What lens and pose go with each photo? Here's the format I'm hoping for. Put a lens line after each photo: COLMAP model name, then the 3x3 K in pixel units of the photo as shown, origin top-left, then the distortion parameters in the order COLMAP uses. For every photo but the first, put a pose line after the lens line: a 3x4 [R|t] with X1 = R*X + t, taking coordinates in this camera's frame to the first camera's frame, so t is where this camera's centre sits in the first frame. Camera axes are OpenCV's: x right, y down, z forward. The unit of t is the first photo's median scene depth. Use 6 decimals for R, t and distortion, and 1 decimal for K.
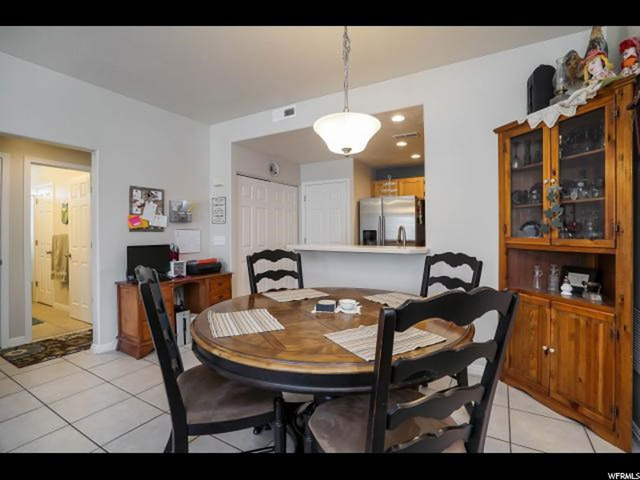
lens RADIAL K [[312.2, 0, 319.6], [0, 312.2, 233.2], [0, 0, 1]] dist [-0.064600, 0.026400]
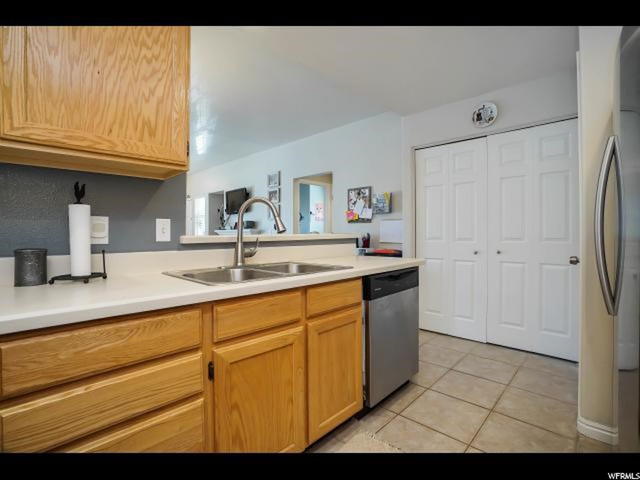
lens RADIAL K [[312.2, 0, 319.6], [0, 312.2, 233.2], [0, 0, 1]] dist [-0.064600, 0.026400]
pose [[-0.232132, -0.000039, -0.972684, 0.907049], [-0.001116, 0.999999, 0.000226, 0.047121], [0.972684, 0.001138, -0.232132, 1.464396]]
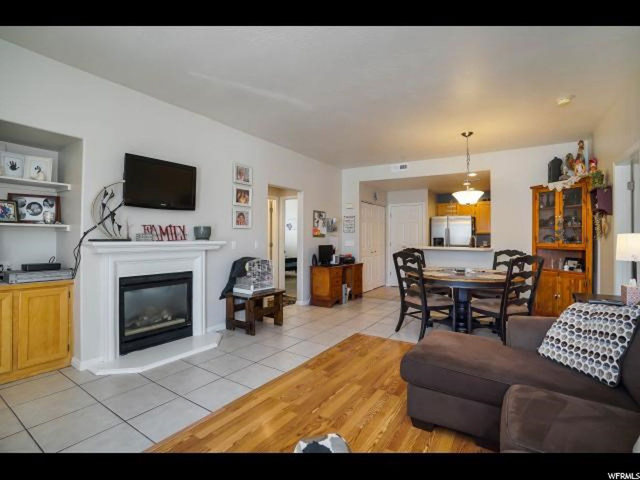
lens RADIAL K [[312.7, 0, 320.6], [0, 312.7, 235.5], [0, 0, 1]] dist [-0.060481, 0.025556]
pose [[0.999127, 0.013491, -0.039541, -0.625951], [-0.013917, 0.999848, -0.010508, 0.005386], [0.039394, 0.011050, 0.999163, -0.910994]]
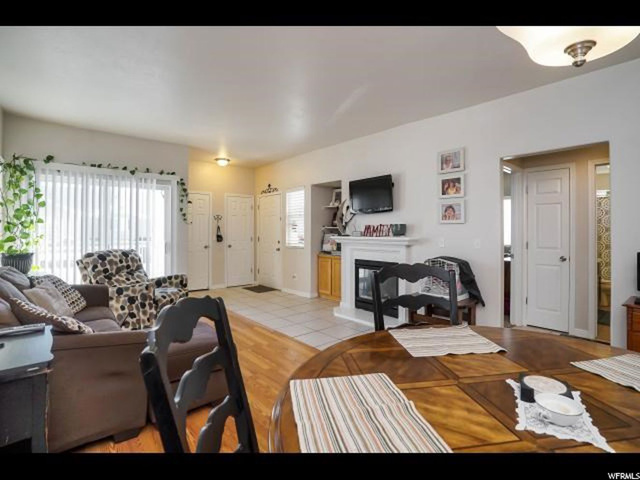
lens RADIAL K [[312.2, 0, 319.6], [0, 312.2, 233.2], [0, 0, 1]] dist [-0.064600, 0.026400]
pose [[-0.311184, 0.010246, -0.950294, 0.391328], [-0.002999, 0.999926, 0.011763, -0.014043], [0.950345, 0.006511, -0.311131, 0.534236]]
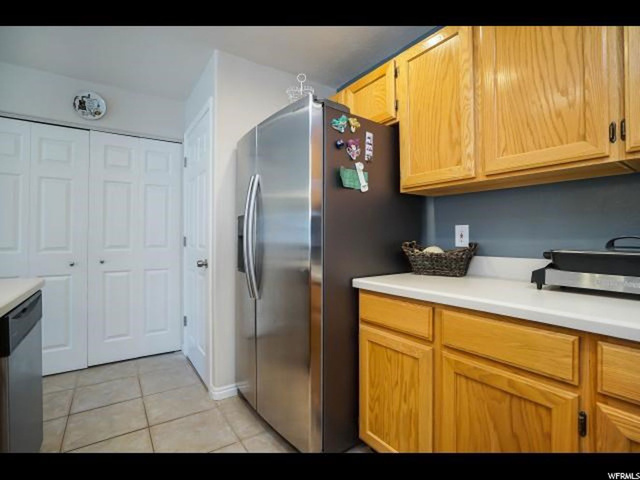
lens RADIAL K [[305.2, 0, 320.0], [0, 305.2, 240.0], [0, 0, 1]] dist [-0.002091, -0.000311]
pose [[0.897149, -0.003406, -0.441715, 0.774209], [0.002303, 0.999993, -0.003033, 0.047050], [0.441722, 0.001704, 0.897150, 1.256481]]
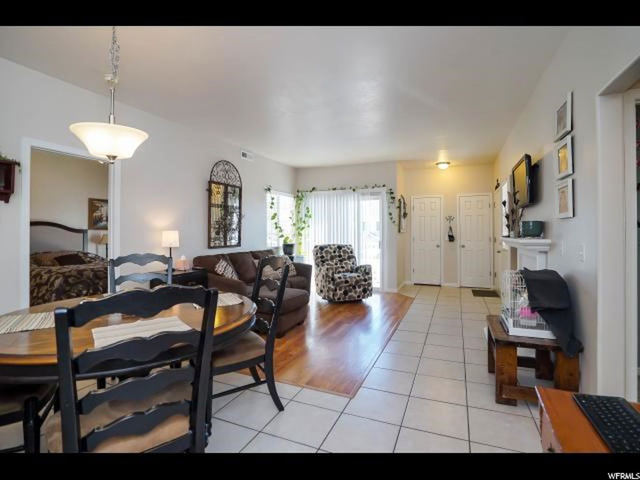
lens RADIAL K [[312.2, 0, 319.6], [0, 312.2, 233.2], [0, 0, 1]] dist [-0.064600, 0.026400]
pose [[-0.991672, 0.009594, -0.128430, -0.310496], [0.008576, 0.999927, 0.008483, -0.014377], [0.128502, 0.007310, -0.991682, 1.400383]]
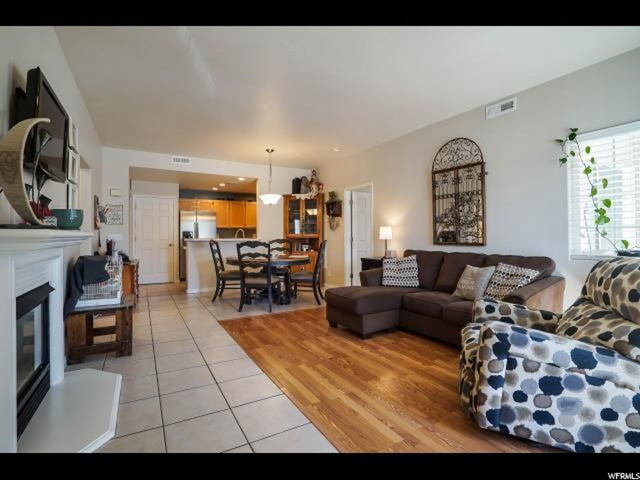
lens RADIAL K [[312.7, 0, 320.6], [0, 312.7, 235.5], [0, 0, 1]] dist [-0.060481, 0.025556]
pose [[0.481165, 0.002344, 0.876627, -1.609304], [0.004033, 0.999980, -0.004888, 0.039273], [-0.876621, 0.005887, 0.481146, -0.612421]]
